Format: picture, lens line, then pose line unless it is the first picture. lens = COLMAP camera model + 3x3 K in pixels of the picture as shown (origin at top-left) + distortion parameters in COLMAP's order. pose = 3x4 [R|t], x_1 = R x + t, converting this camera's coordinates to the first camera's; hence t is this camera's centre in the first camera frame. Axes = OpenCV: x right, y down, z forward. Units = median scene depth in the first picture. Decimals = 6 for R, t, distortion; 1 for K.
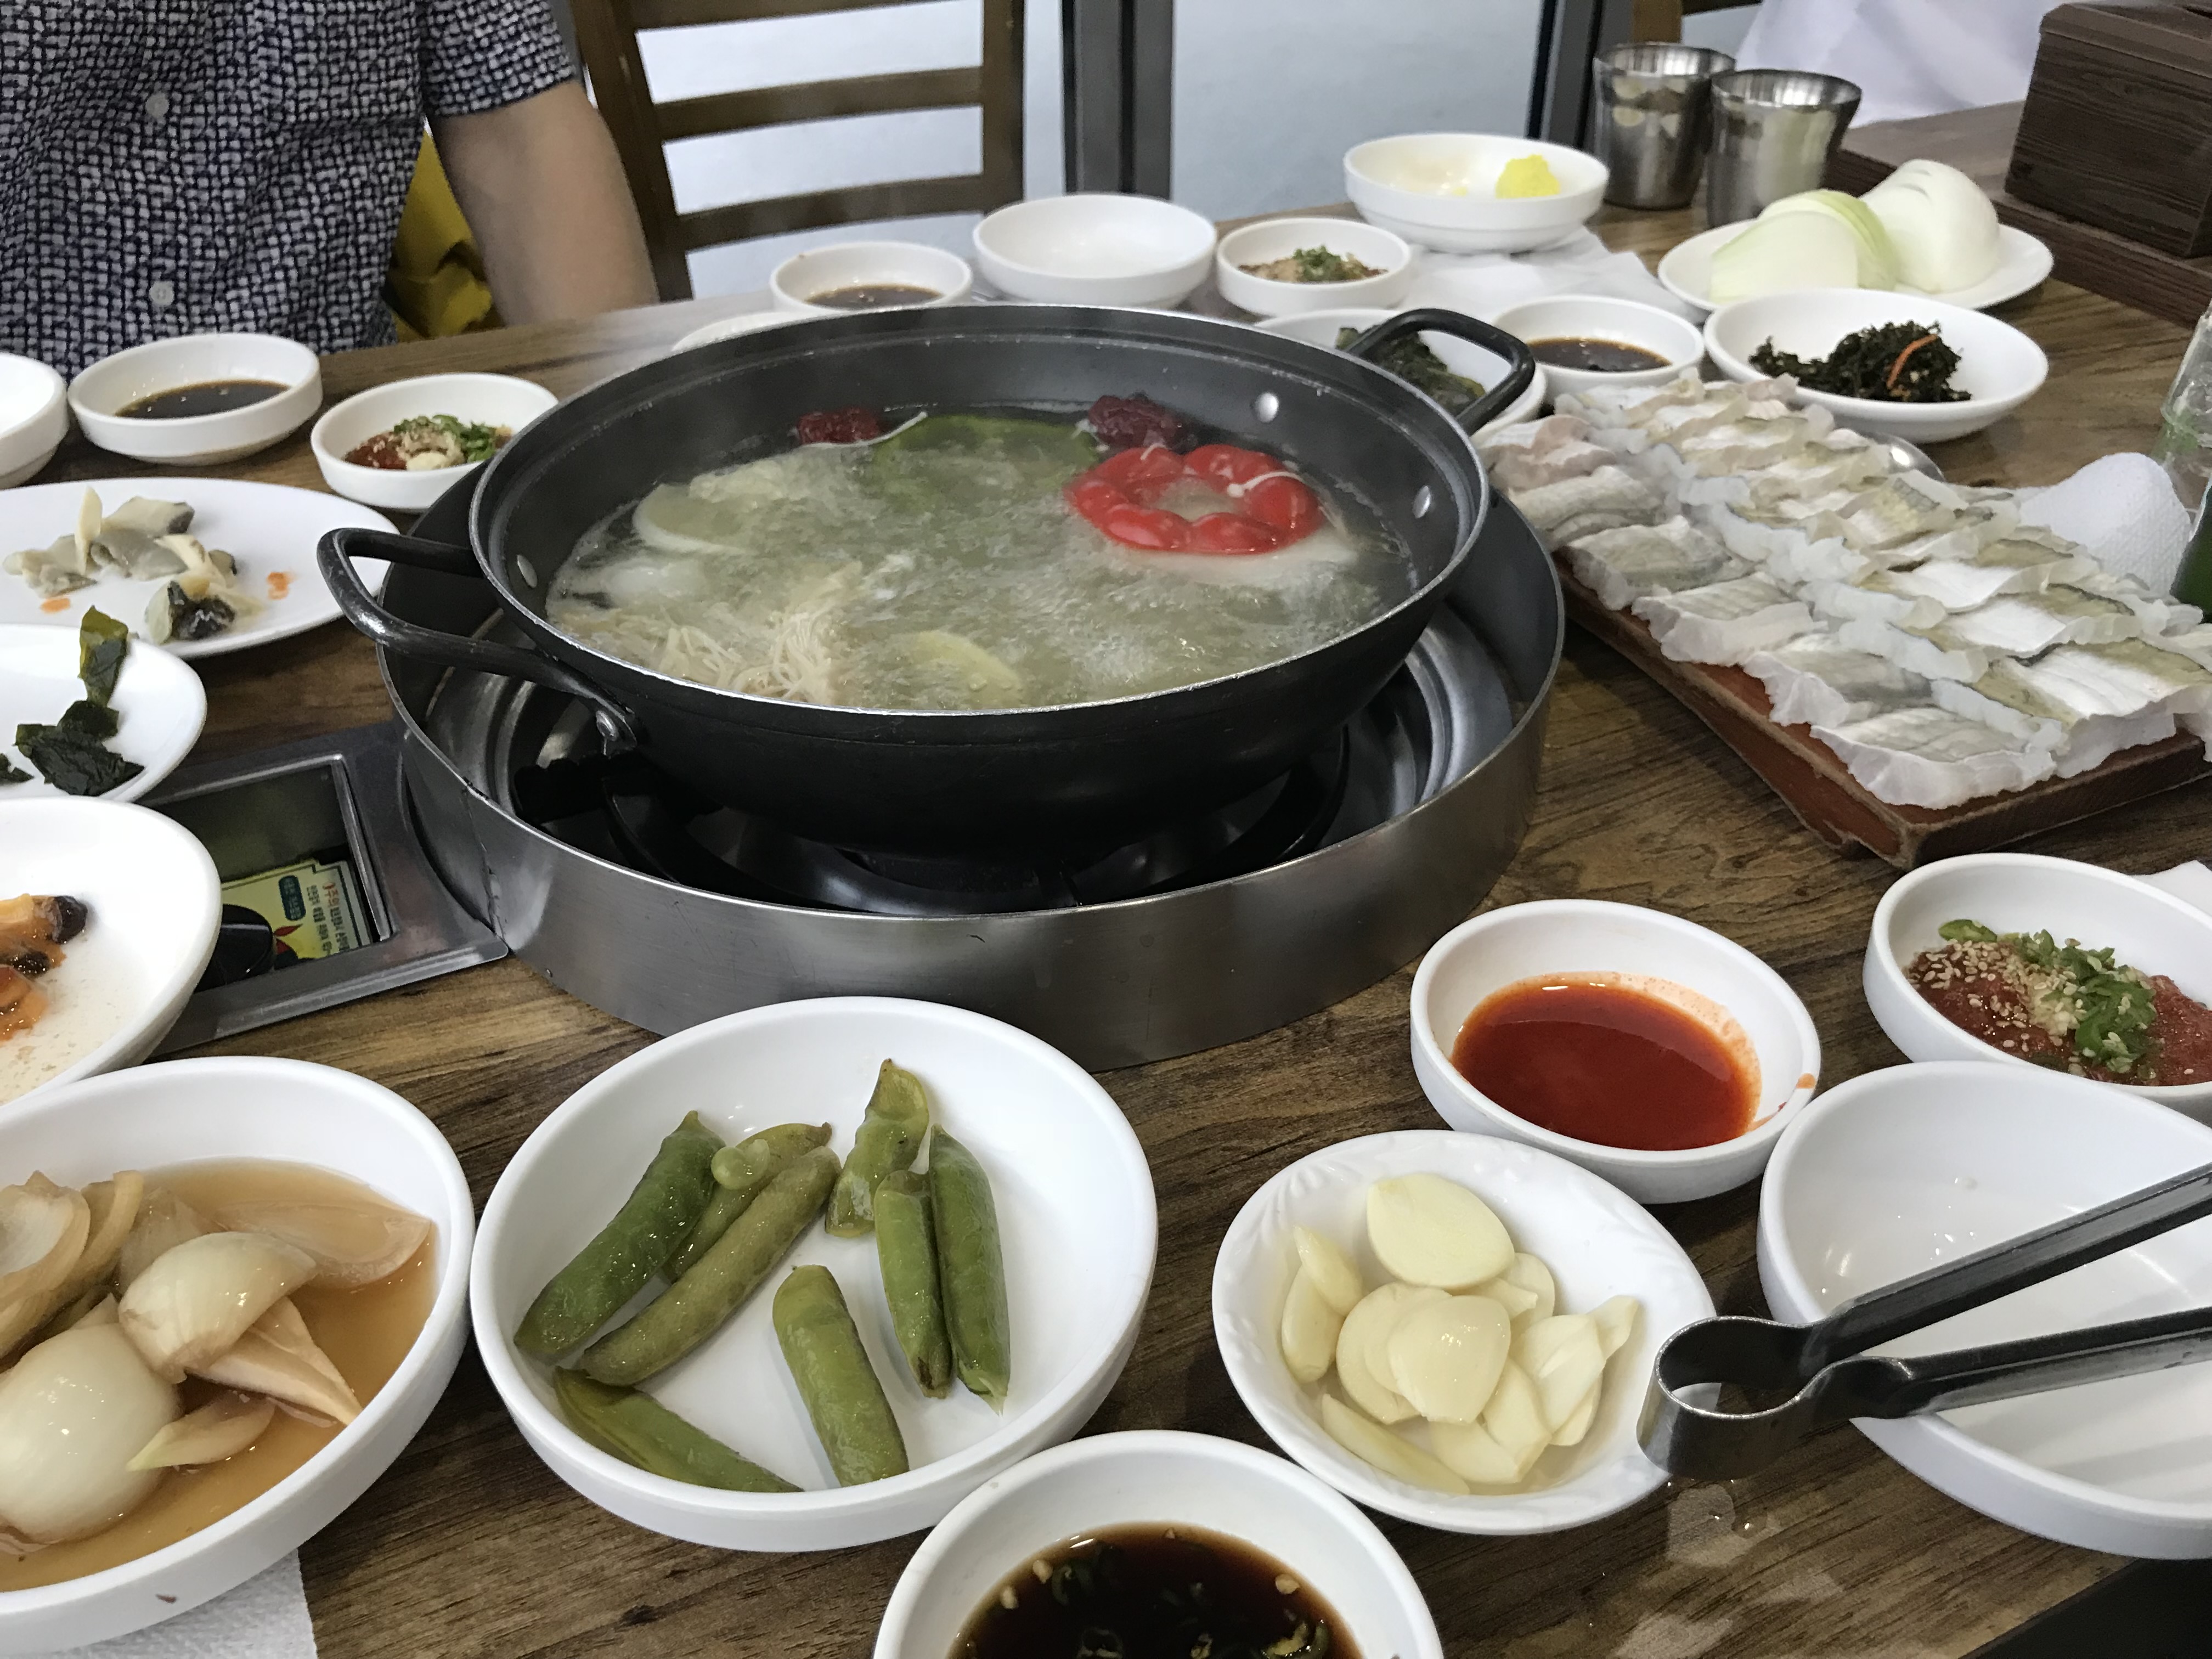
lens RADIAL K [[1840.1, 0, 1106.0], [0, 1840.1, 829.5], [0, 0, 1]] dist [0.002667, 0.002889]
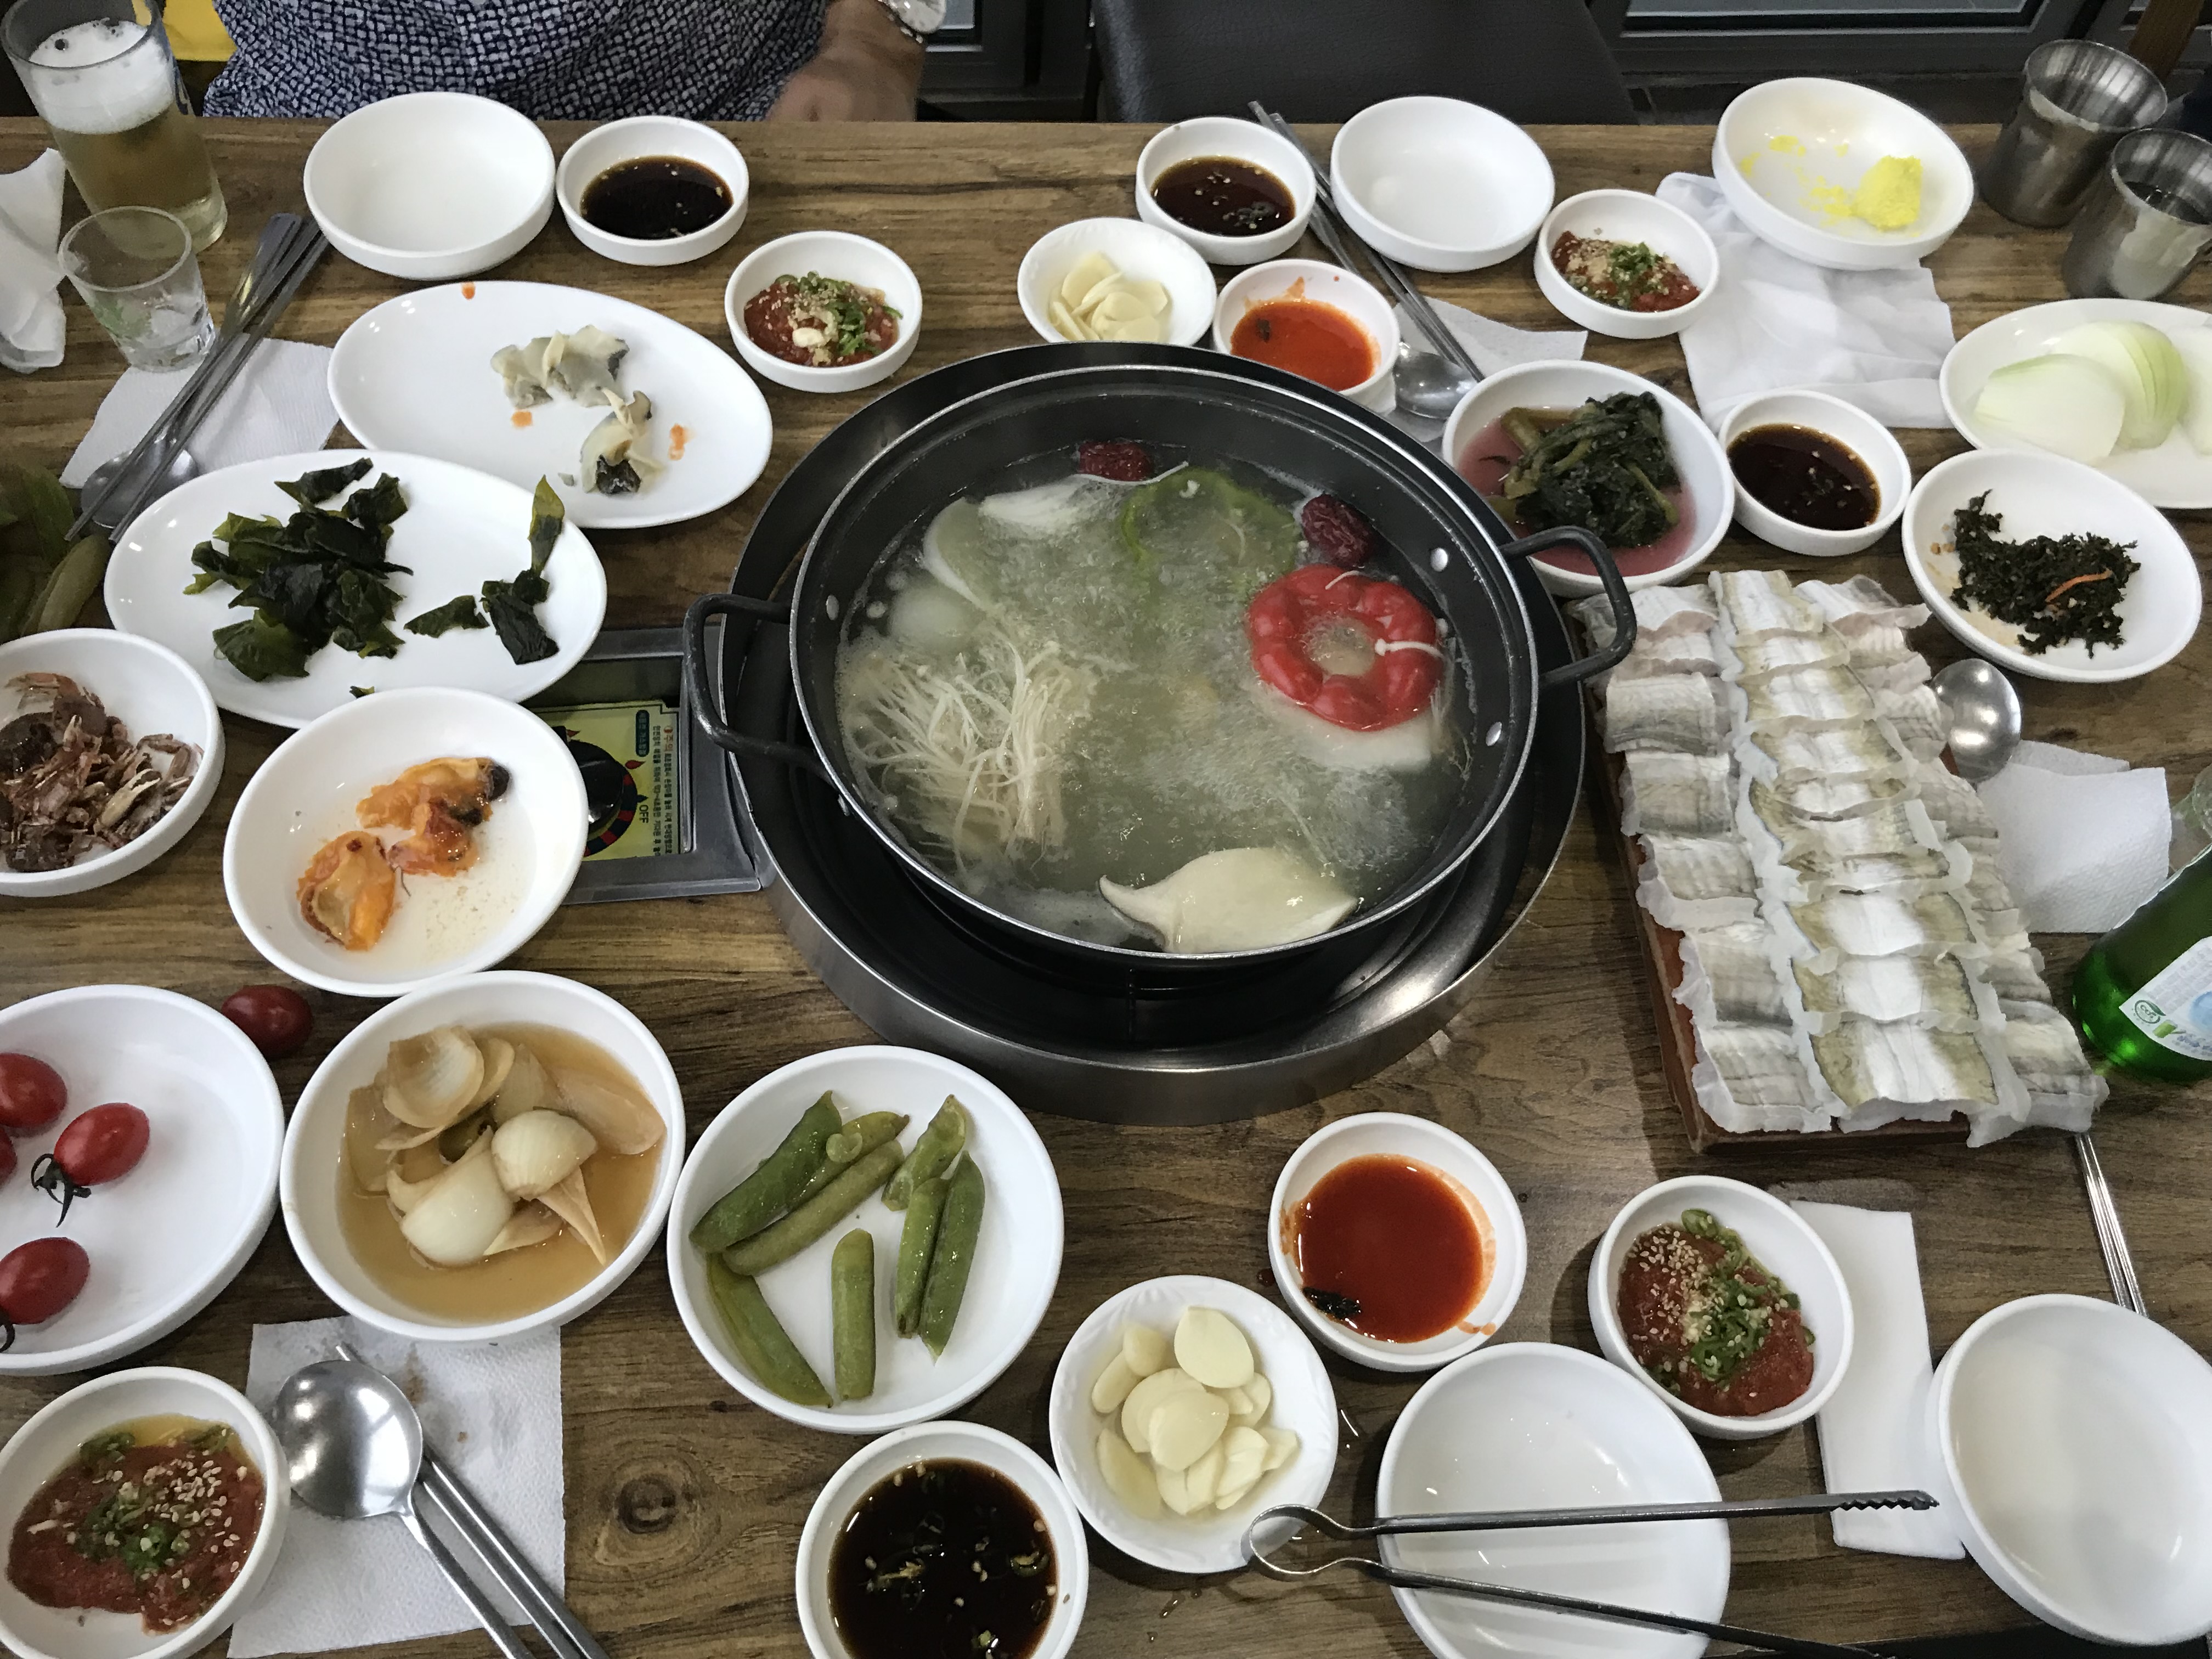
lens RADIAL K [[1827.5, 0, 1106.0], [0, 1827.5, 829.5], [0, 0, 1]] dist [0.062320, -0.131748]
pose [[0.939204, 0.325838, -0.108281, 0.098540], [-0.256840, 0.875992, 0.408255, -0.726130], [0.227879, -0.355624, 0.906423, -0.308668]]
